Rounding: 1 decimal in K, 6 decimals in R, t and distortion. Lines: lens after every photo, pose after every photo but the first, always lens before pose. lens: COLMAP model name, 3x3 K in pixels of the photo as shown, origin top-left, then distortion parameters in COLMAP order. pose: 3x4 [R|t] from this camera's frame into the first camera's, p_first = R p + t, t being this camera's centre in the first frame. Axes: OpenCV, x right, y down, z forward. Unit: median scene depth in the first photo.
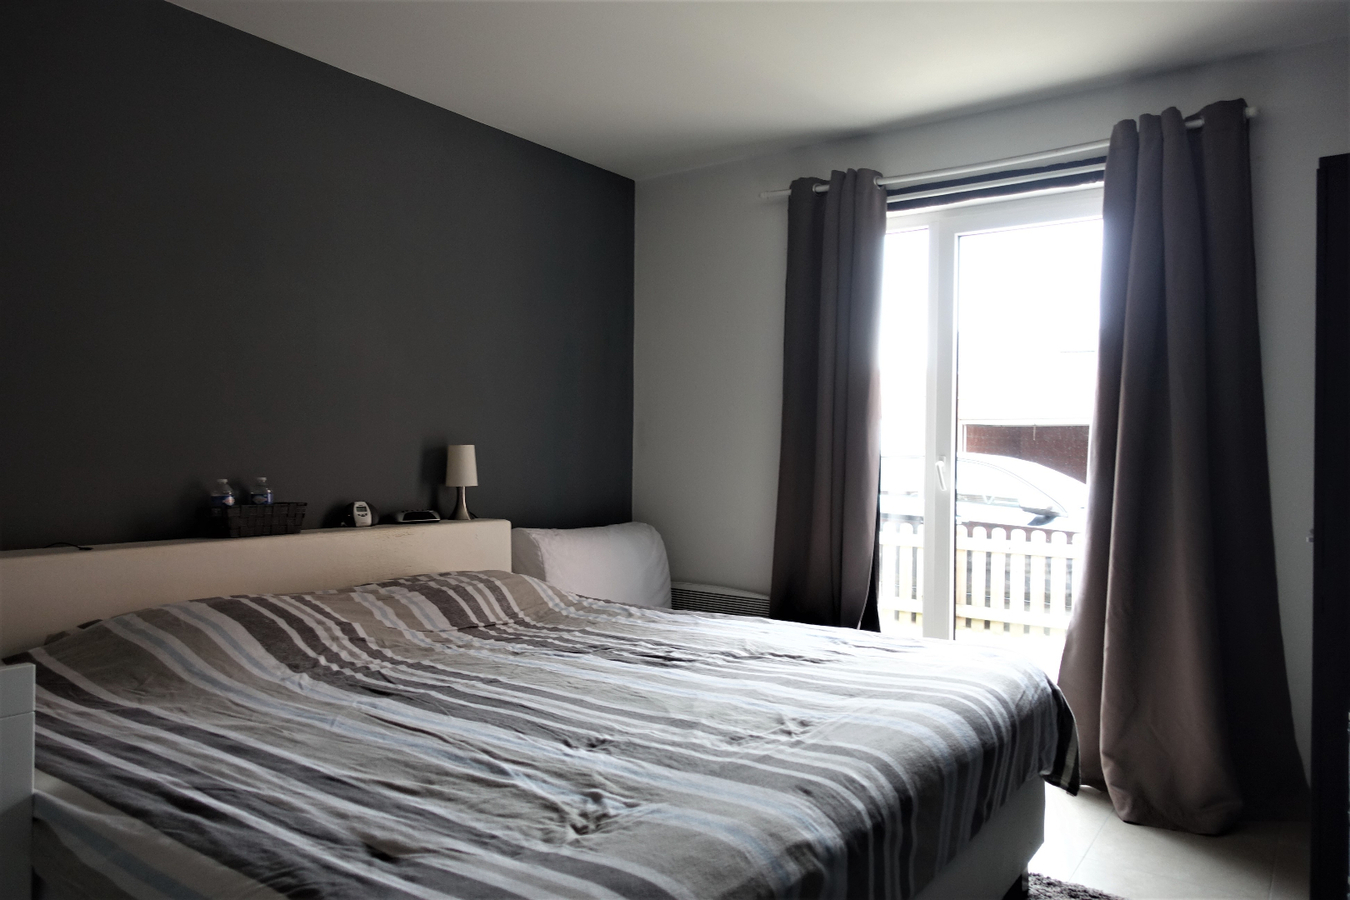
lens RADIAL K [[931.4, 0, 675.0], [0, 931.4, 450.0], [0, 0, 1]] dist [0.005980, 0.001842]
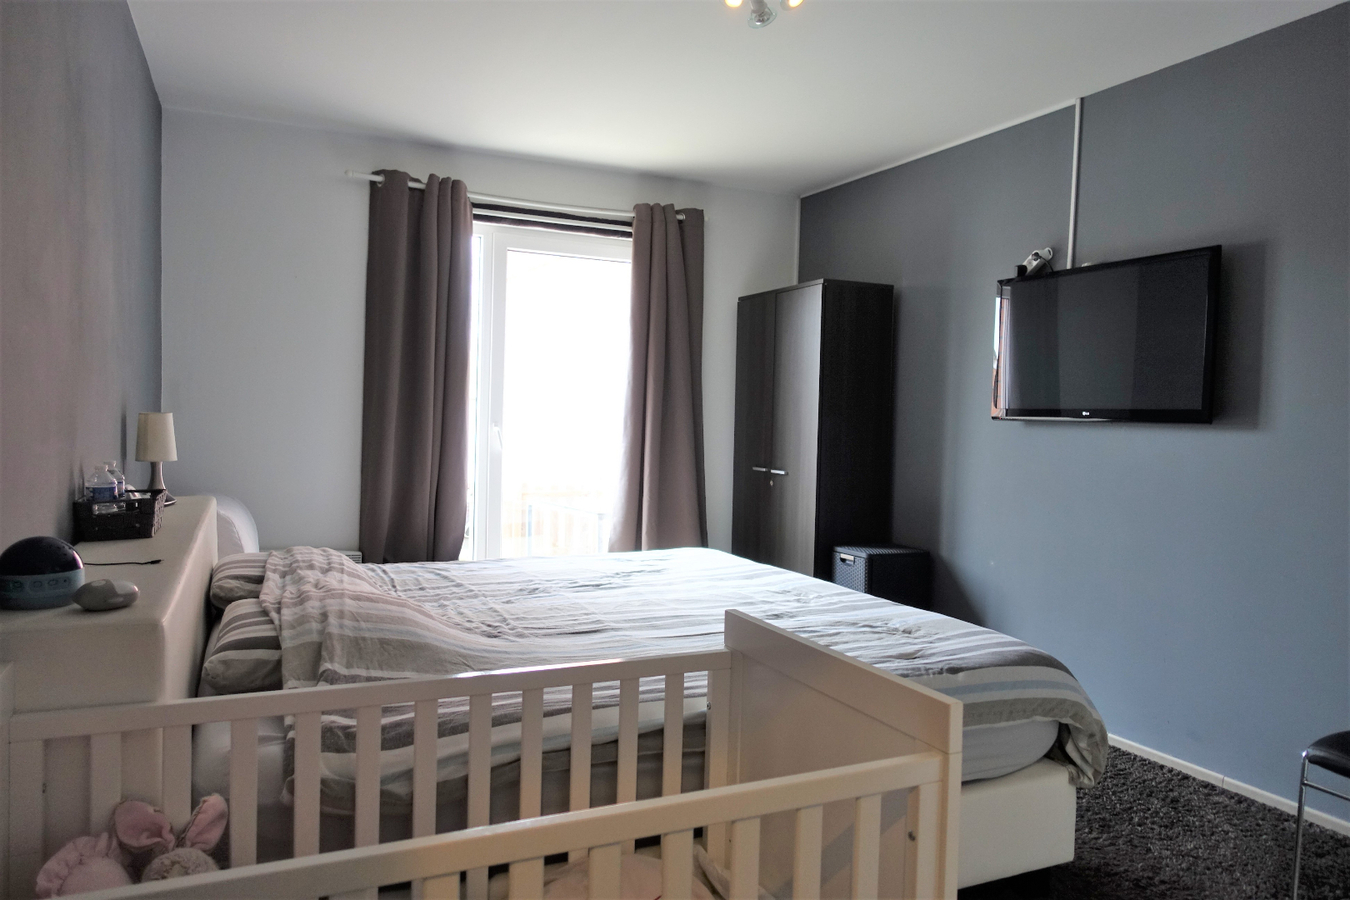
lens RADIAL K [[931.4, 0, 675.0], [0, 931.4, 450.0], [0, 0, 1]] dist [0.005980, 0.001842]
pose [[0.492110, -0.030731, 0.869990, -0.705268], [-0.013535, 0.998986, 0.042943, -0.013962], [-0.870428, -0.032908, 0.491195, 0.169040]]
